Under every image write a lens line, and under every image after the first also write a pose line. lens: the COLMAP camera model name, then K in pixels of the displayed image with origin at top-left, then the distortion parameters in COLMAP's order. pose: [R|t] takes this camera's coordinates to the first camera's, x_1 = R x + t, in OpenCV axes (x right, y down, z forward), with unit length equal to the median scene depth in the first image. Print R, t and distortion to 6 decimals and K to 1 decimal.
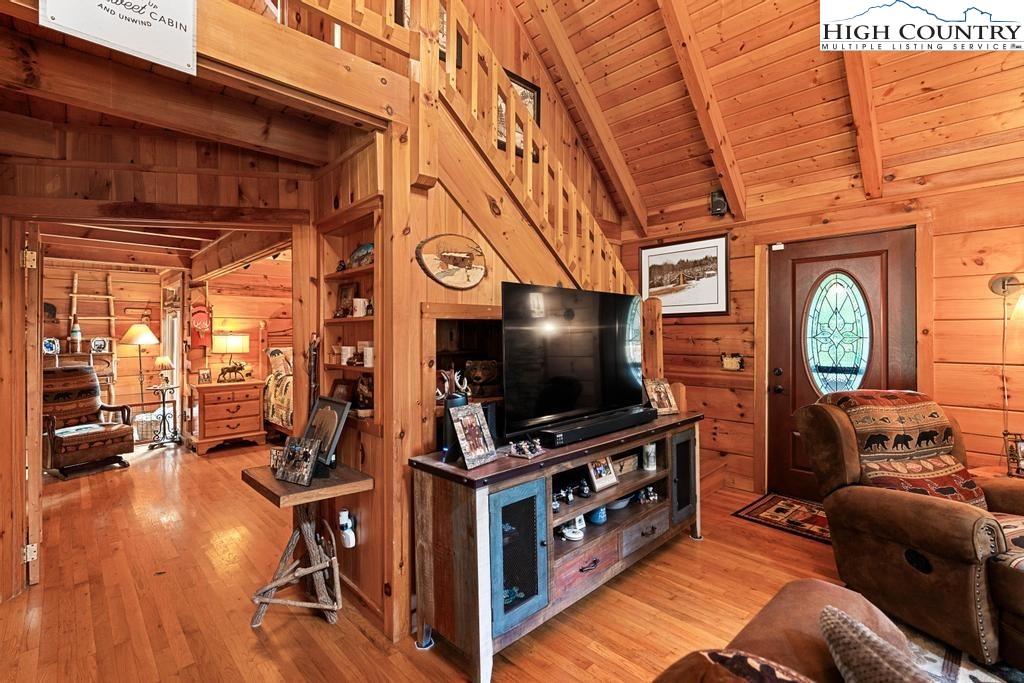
lens RADIAL K [[463.8, 0, 513.1], [0, 463.8, 334.5], [0, 0, 1]] dist [-0.002225, 0.001227]
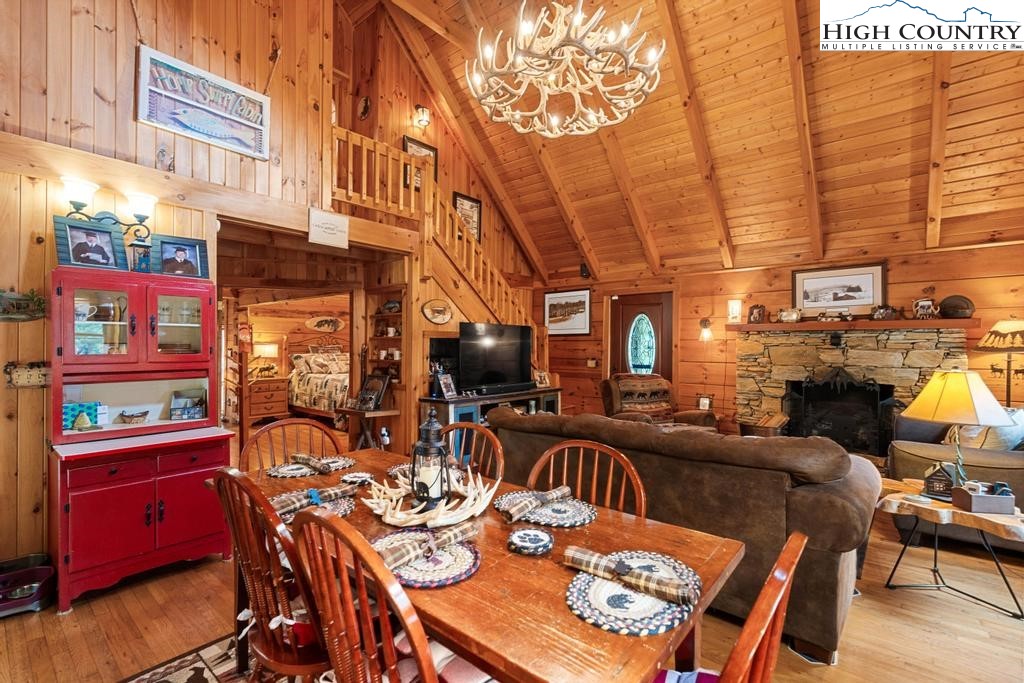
lens RADIAL K [[463.8, 0, 511.5], [0, 463.8, 345.3], [0, 0, 1]] dist [-0.002225, 0.001227]
pose [[0.994753, 0.008449, 0.101953, -0.000994], [-0.007987, 0.999956, -0.004934, 0.005967], [-0.101990, 0.004094, 0.994777, -0.800589]]
